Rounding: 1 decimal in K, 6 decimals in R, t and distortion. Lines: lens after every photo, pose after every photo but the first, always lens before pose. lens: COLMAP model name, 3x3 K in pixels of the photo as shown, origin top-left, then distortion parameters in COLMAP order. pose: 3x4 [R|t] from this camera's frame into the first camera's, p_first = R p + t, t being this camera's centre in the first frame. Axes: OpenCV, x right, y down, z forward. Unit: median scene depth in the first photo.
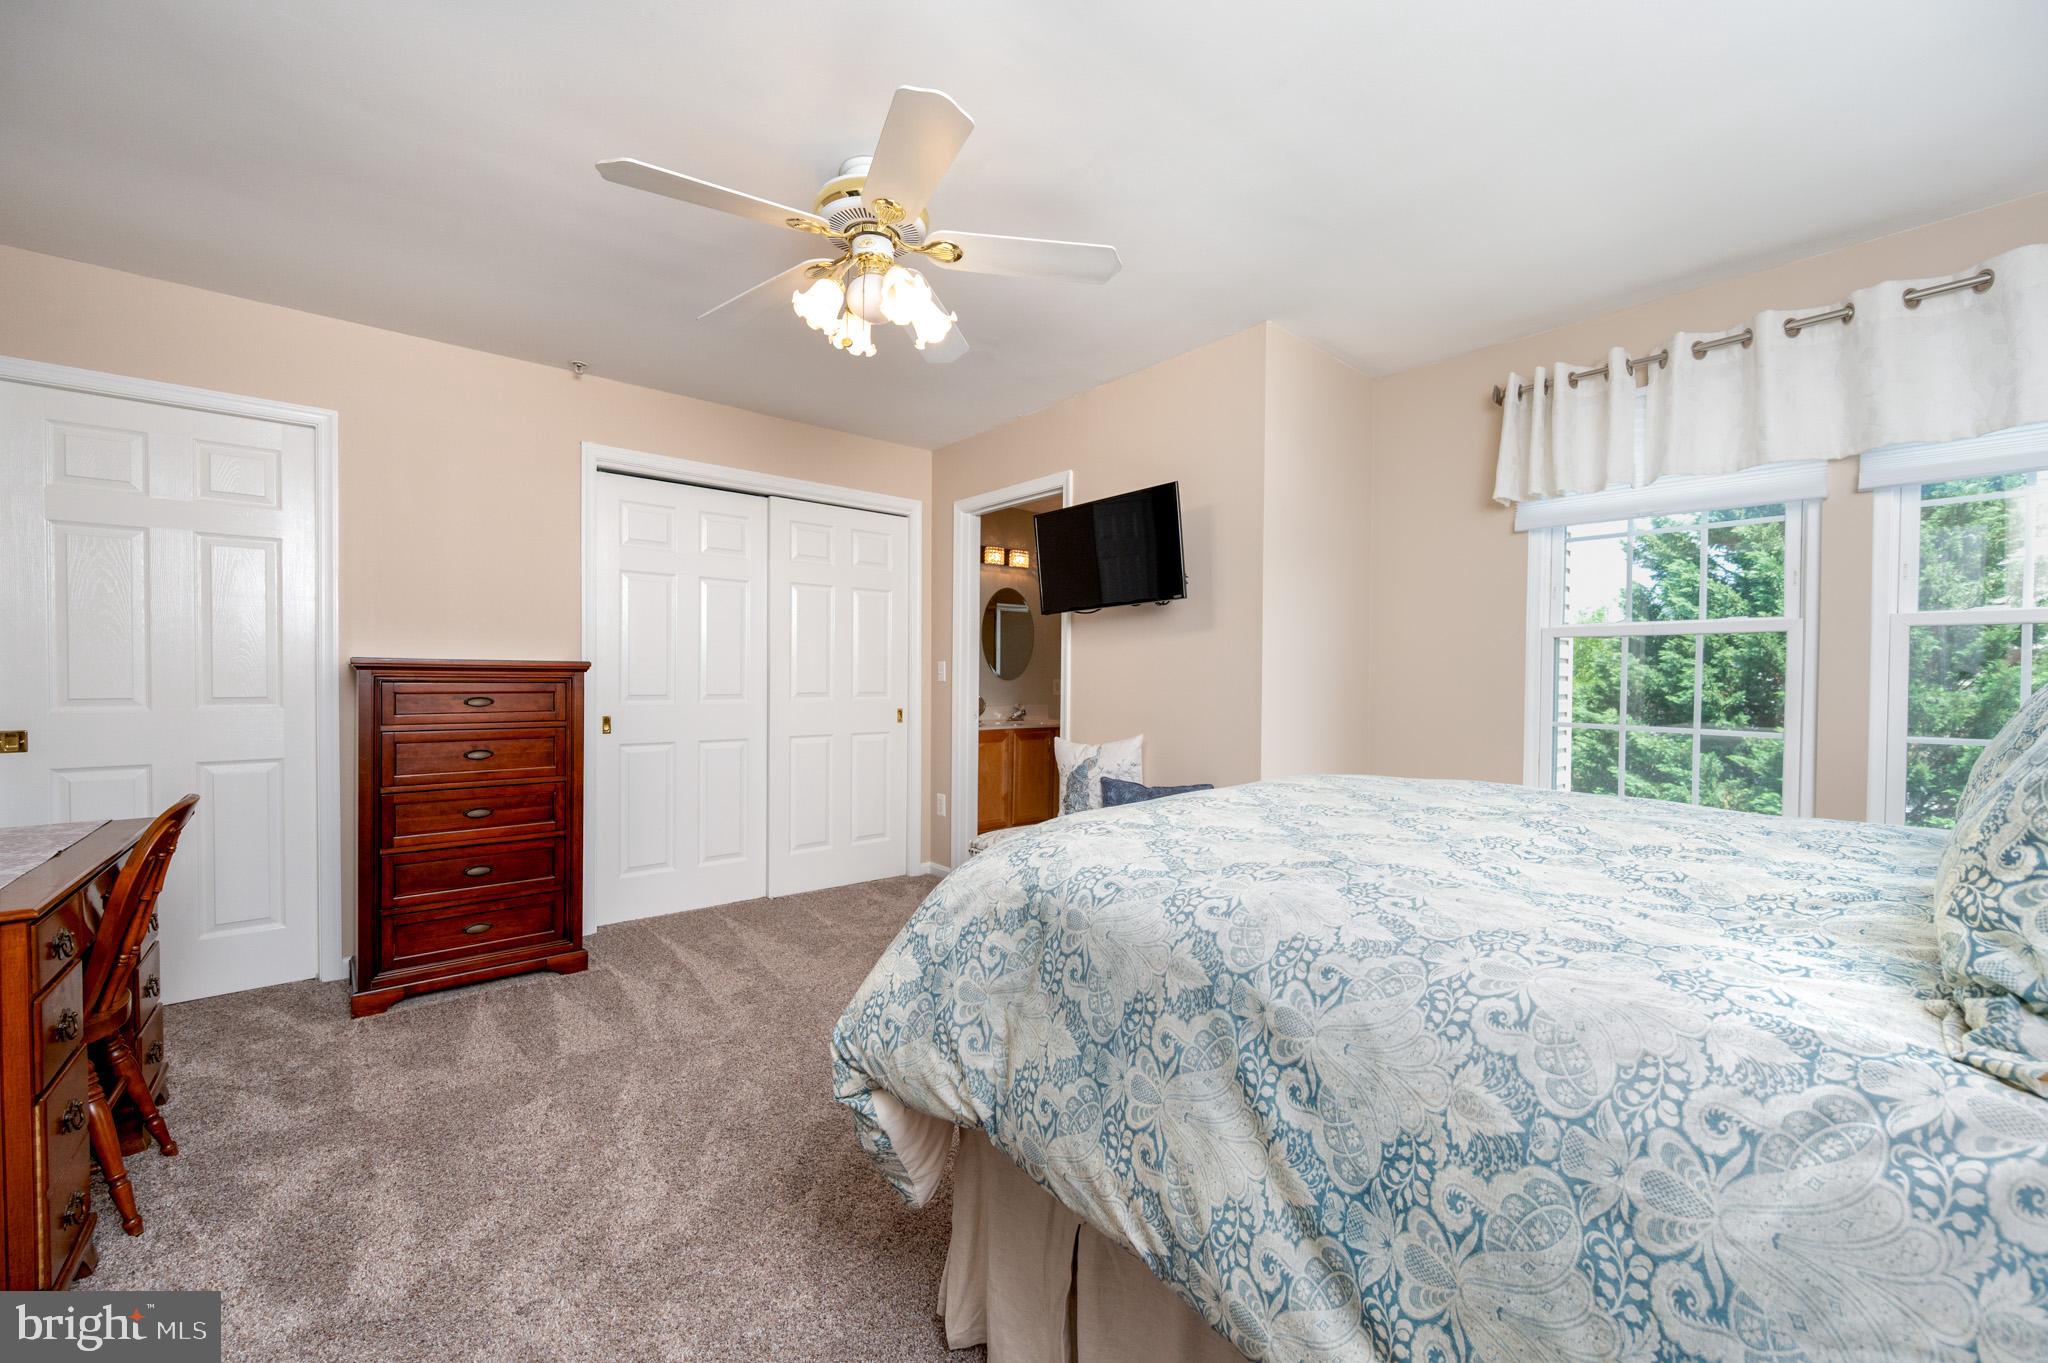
lens RADIAL K [[819.2, 0, 1031.3], [0, 819.2, 689.8], [0, 0, 1]] dist [-0.002740, 0.000376]
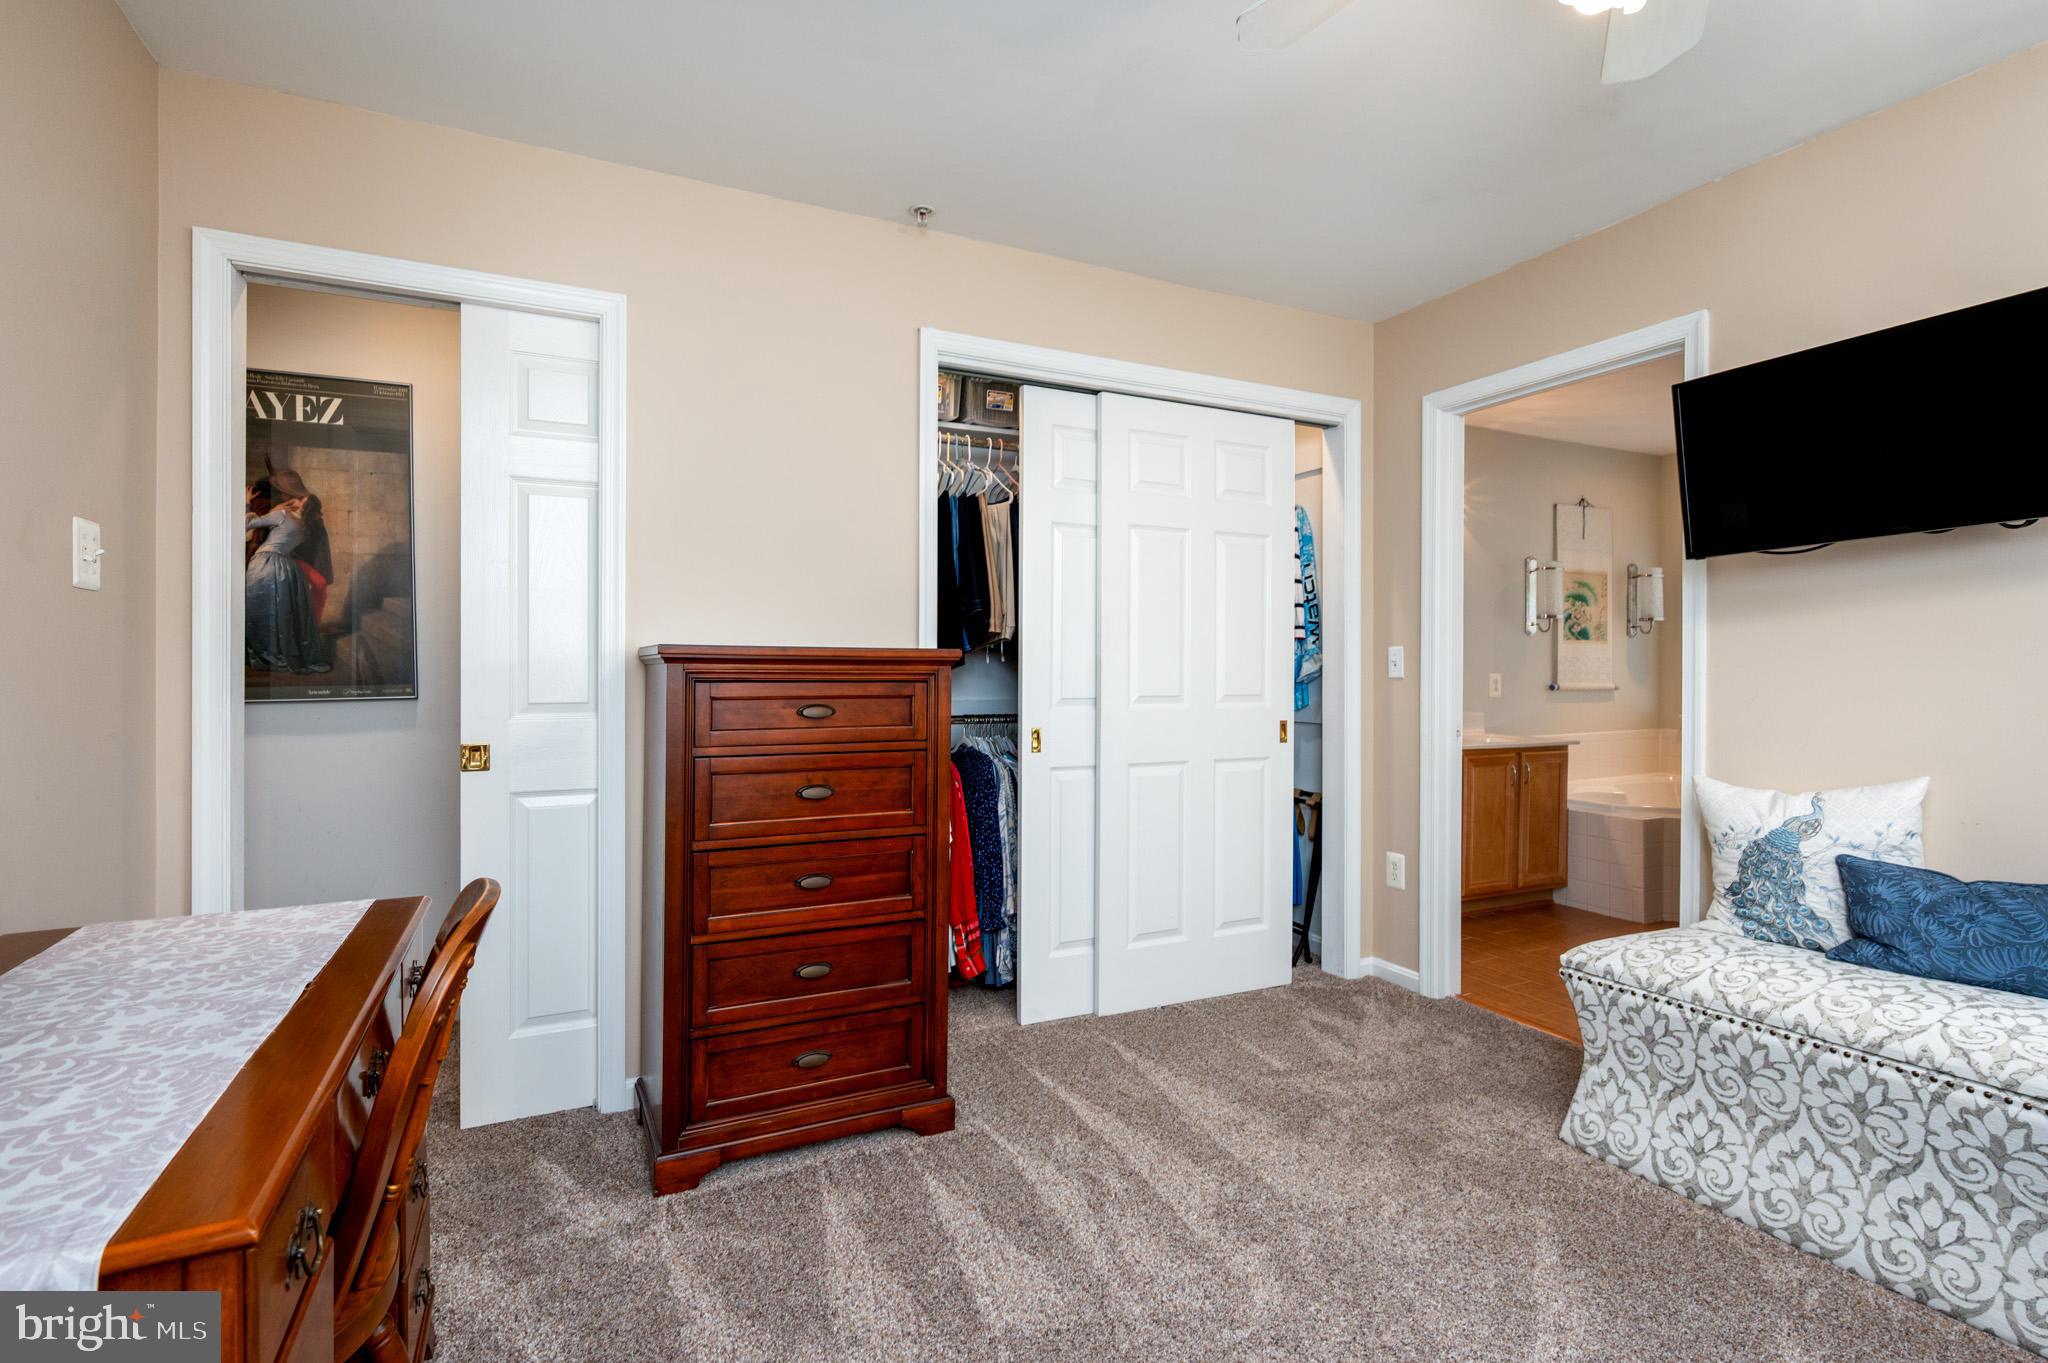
lens RADIAL K [[998.8, 0, 1019.6], [0, 998.8, 671.4], [0, 0, 1]] dist [0.001318, 0.001386]
pose [[0.968153, -0.005436, -0.250299, -0.312415], [0.000961, 0.999838, -0.017997, -0.002845], [0.250356, 0.017183, 0.968001, 0.262873]]
